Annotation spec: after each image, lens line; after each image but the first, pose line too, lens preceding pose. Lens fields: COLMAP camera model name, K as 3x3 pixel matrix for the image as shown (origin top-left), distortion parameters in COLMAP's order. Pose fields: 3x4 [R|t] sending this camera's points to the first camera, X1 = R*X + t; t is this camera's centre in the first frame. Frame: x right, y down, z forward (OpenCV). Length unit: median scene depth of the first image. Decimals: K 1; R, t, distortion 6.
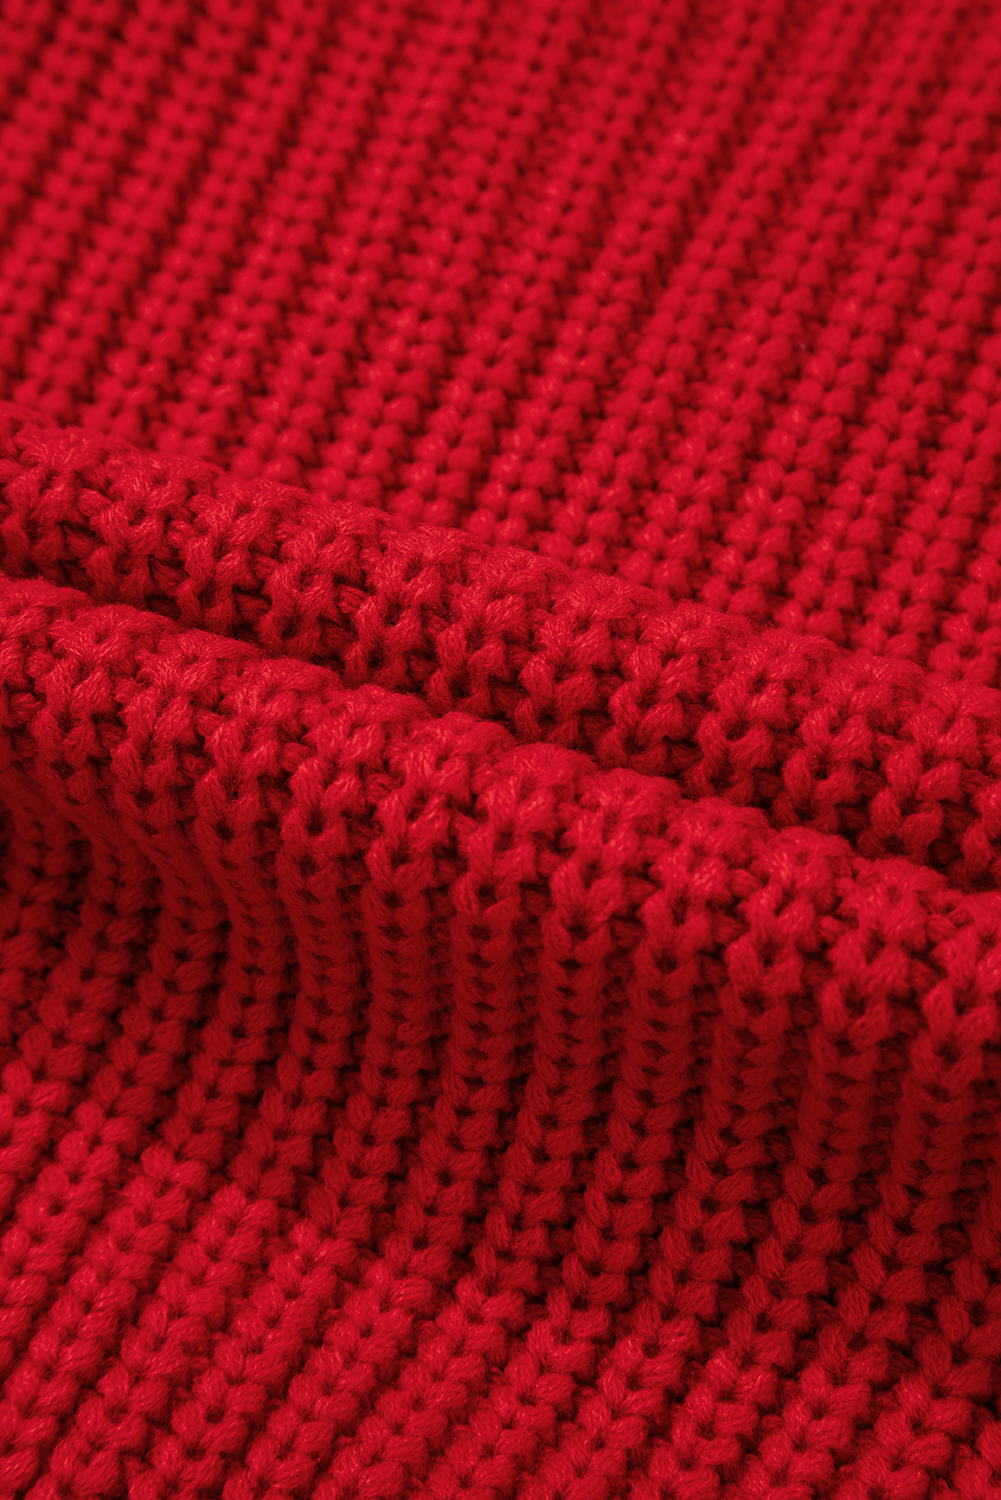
lens RADIAL K [[3529.2, 0, 500.6], [0, 3529.2, 750.0], [0, 0, 1]] dist [0.034574, 0.000000]
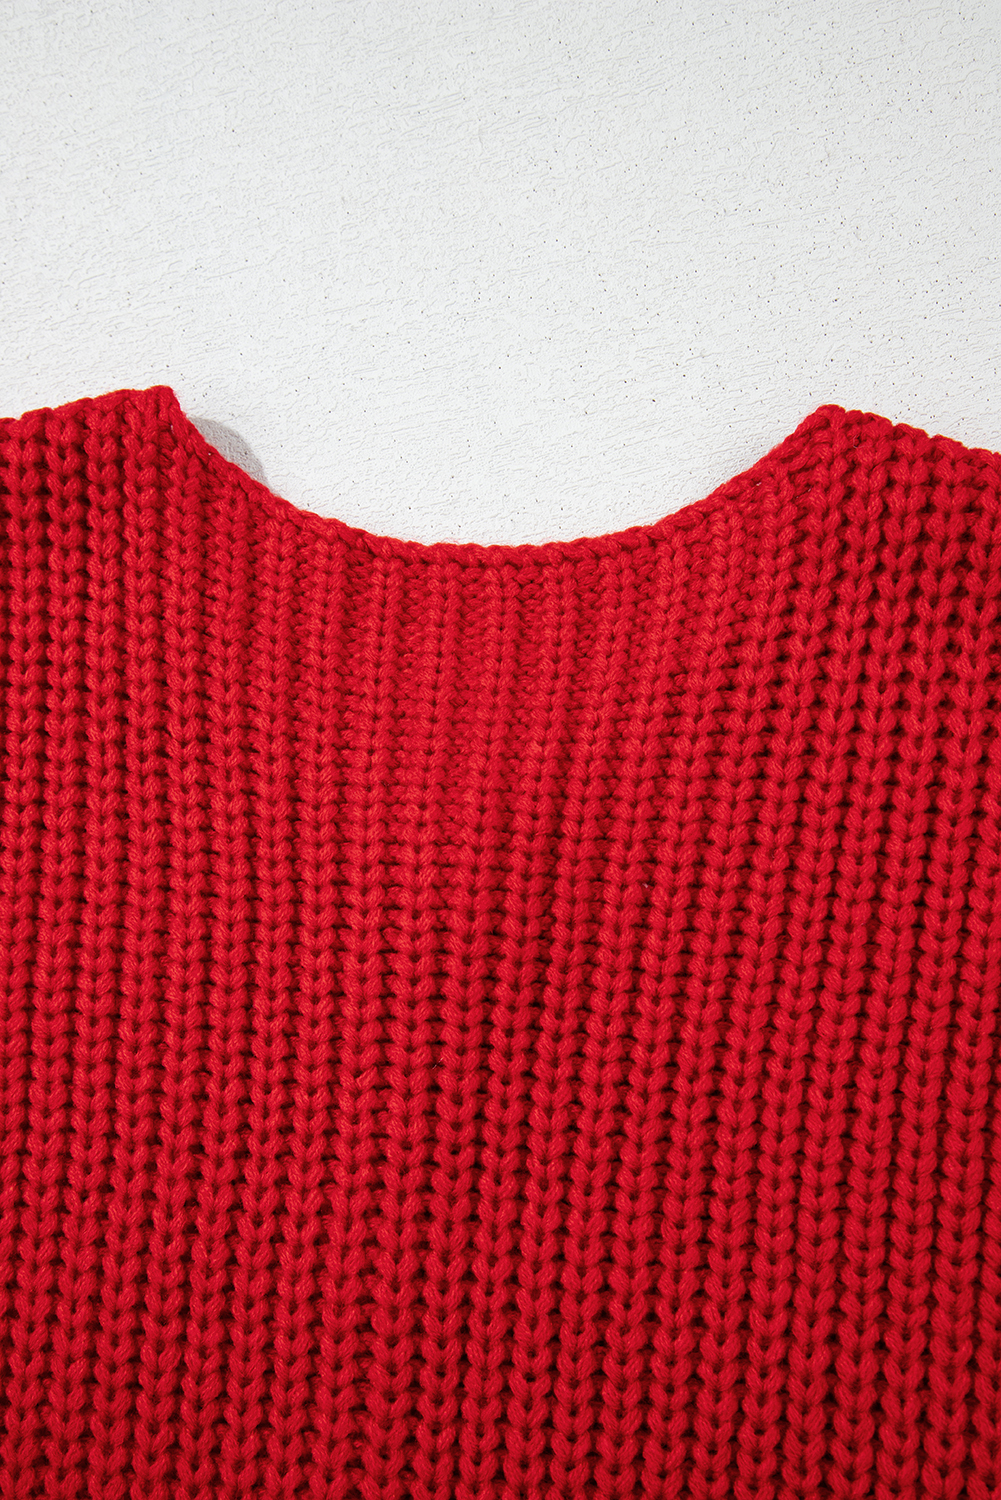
lens RADIAL K [[1713.1, 0, 501.0], [0, 1713.1, 749.7], [0, 0, 1]] dist [0.013984, 0.000000]
pose [[0.950838, -0.304165, 0.058229, -0.009493], [0.308227, 0.911228, -0.273237, 0.034527], [0.030049, 0.277752, 0.960183, 0.257292]]
